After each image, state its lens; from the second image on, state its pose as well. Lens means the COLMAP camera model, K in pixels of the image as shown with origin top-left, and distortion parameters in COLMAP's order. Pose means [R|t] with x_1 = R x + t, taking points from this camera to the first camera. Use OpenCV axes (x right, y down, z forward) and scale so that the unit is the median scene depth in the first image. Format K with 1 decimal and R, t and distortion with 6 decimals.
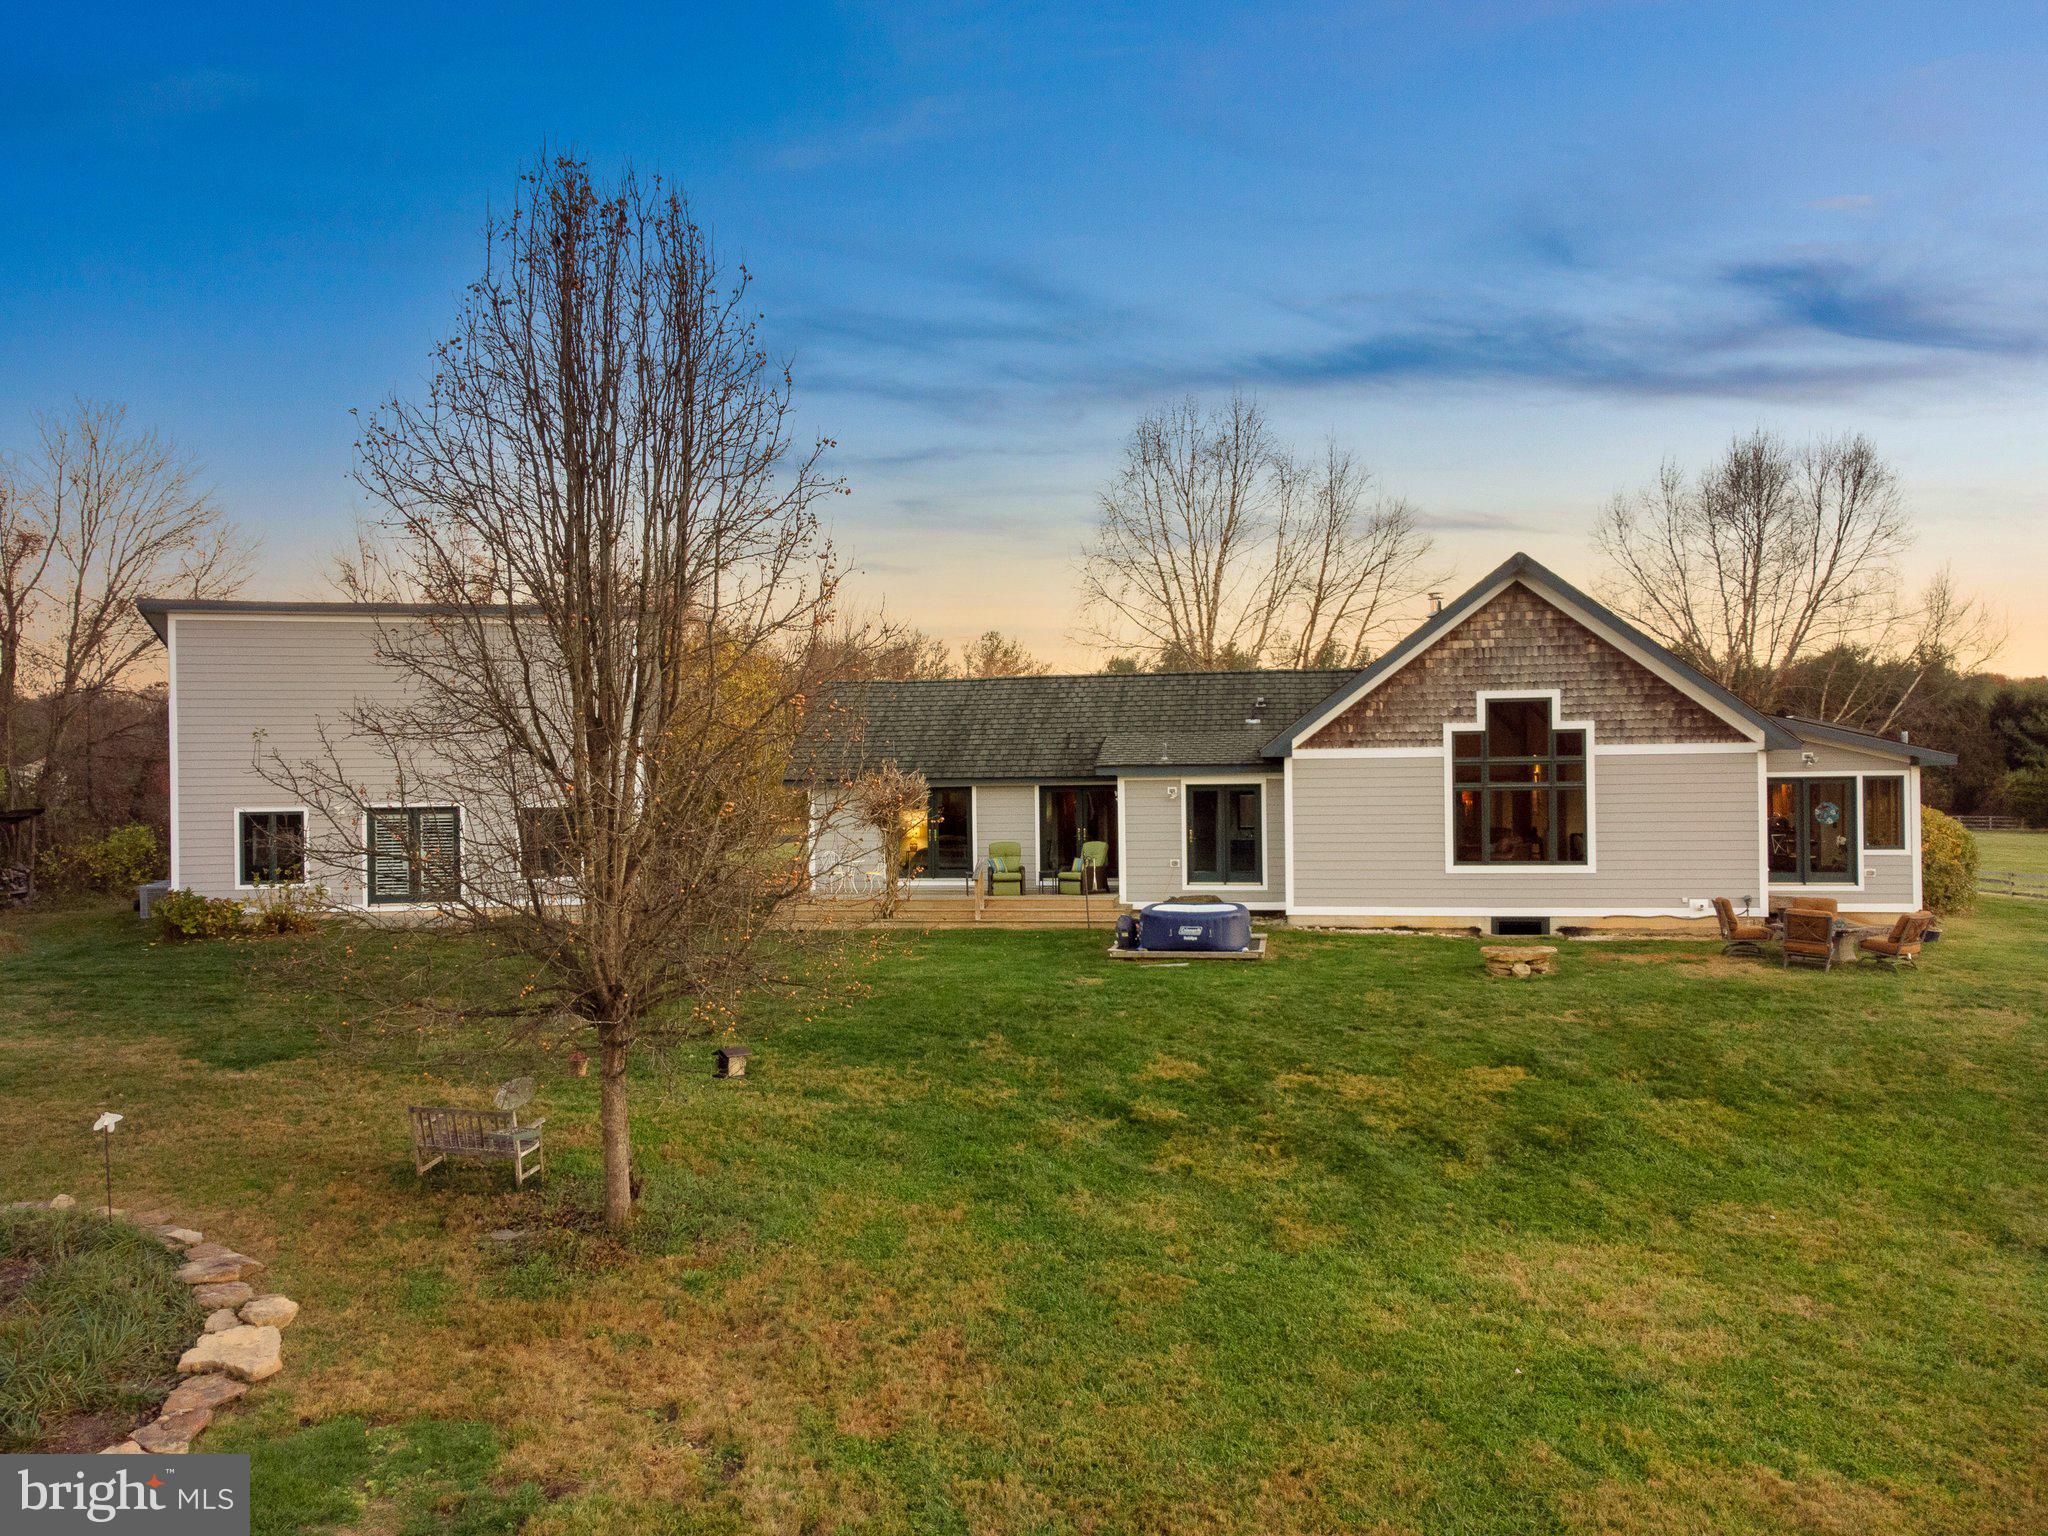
lens RADIAL K [[1538.0, 0, 1029.2], [0, 1538.0, 776.5], [0, 0, 1]] dist [-0.003337, -0.013292]
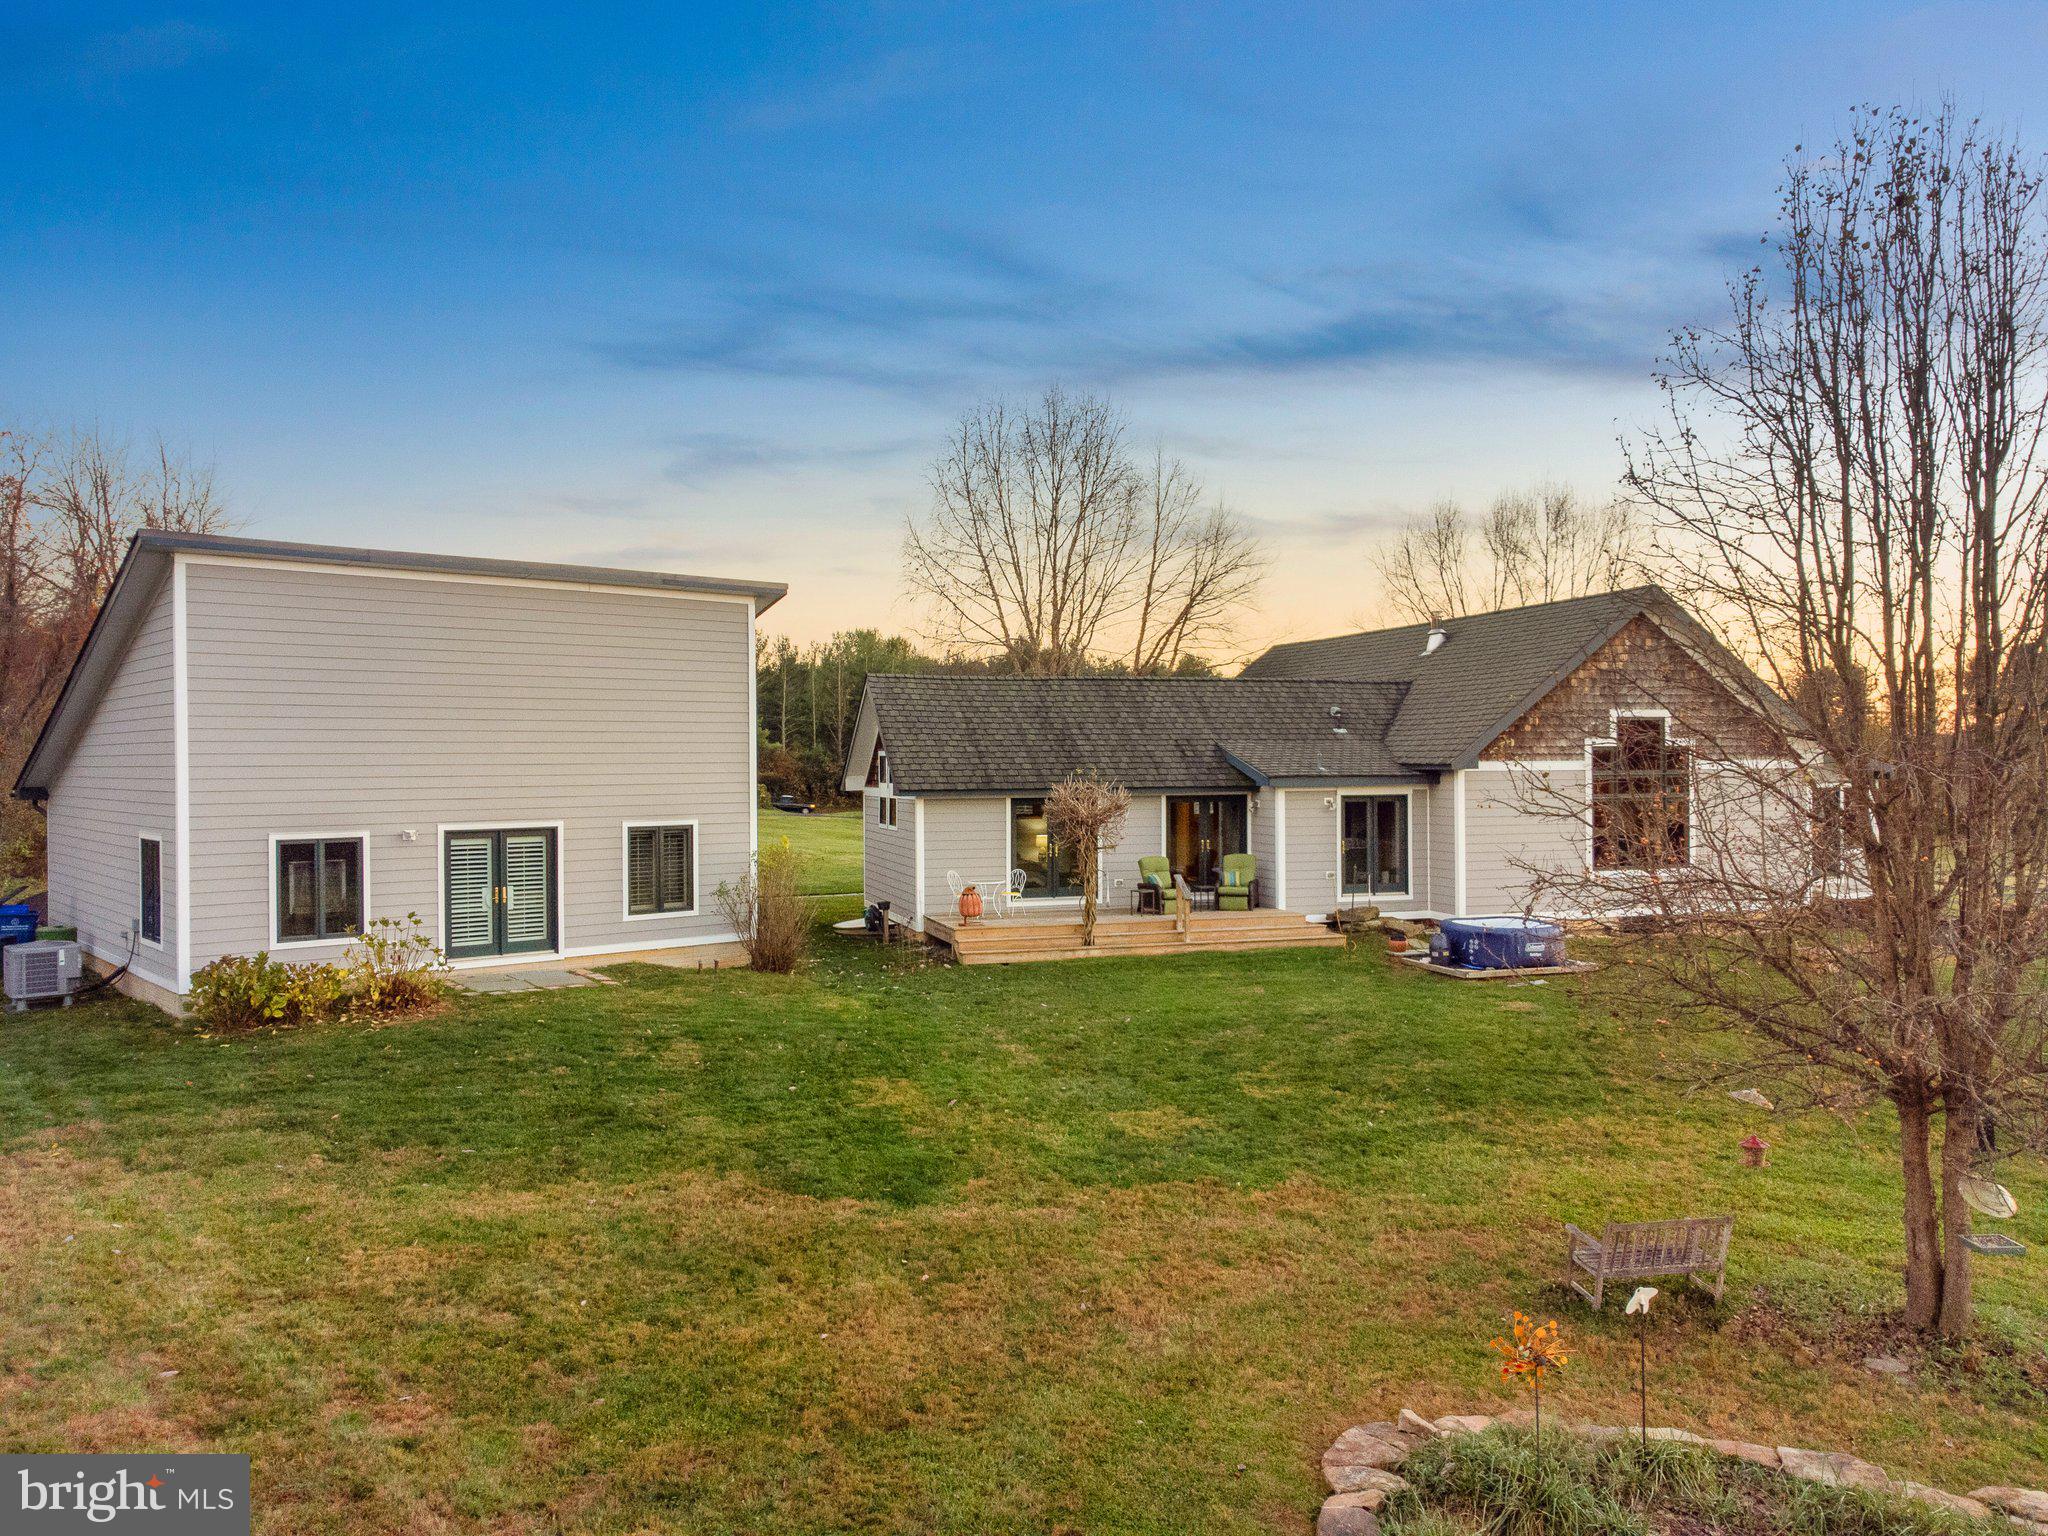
lens RADIAL K [[1538.0, 0, 1020.8], [0, 1538.0, 767.7], [0, 0, 1]] dist [-0.003337, -0.013292]
pose [[0.883514, 0.004708, 0.468381, -0.587529], [-0.001863, 0.999977, -0.006537, -0.006196], [-0.468401, 0.004903, 0.883502, 0.231814]]
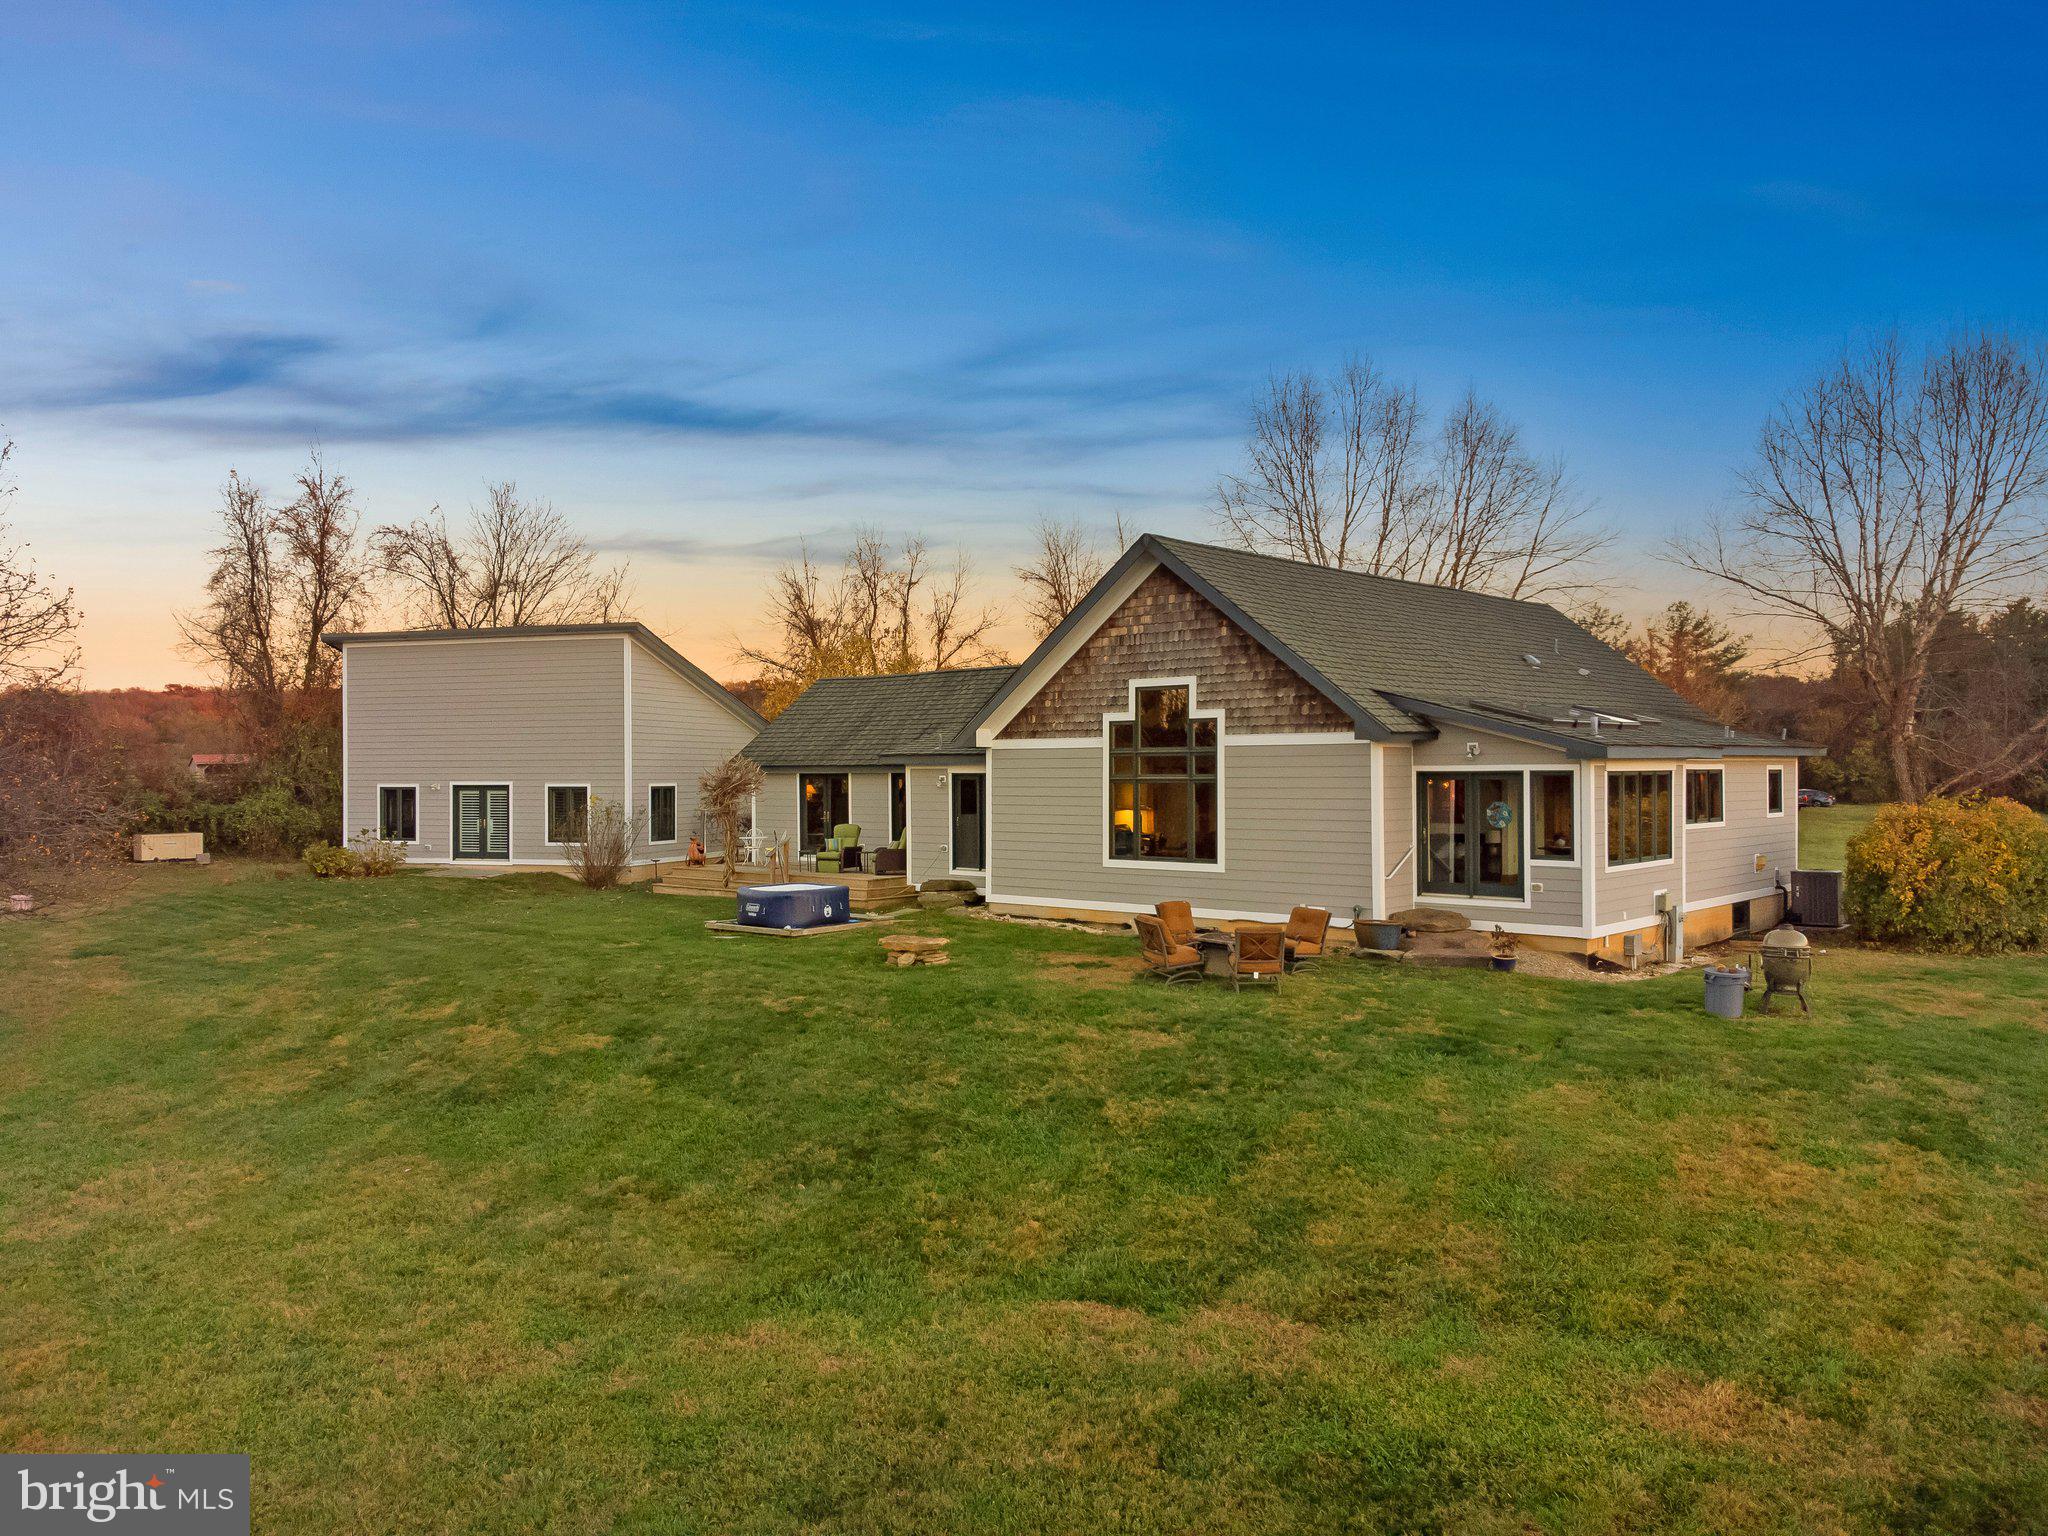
lens RADIAL K [[1538.0, 0, 1028.3], [0, 1538.0, 760.9], [0, 0, 1]] dist [-0.003337, -0.013292]
pose [[0.859150, 0.004967, -0.511700, 0.729422], [-0.003984, 0.999988, 0.003017, -0.007056], [0.511709, -0.000553, 0.859159, 0.137142]]
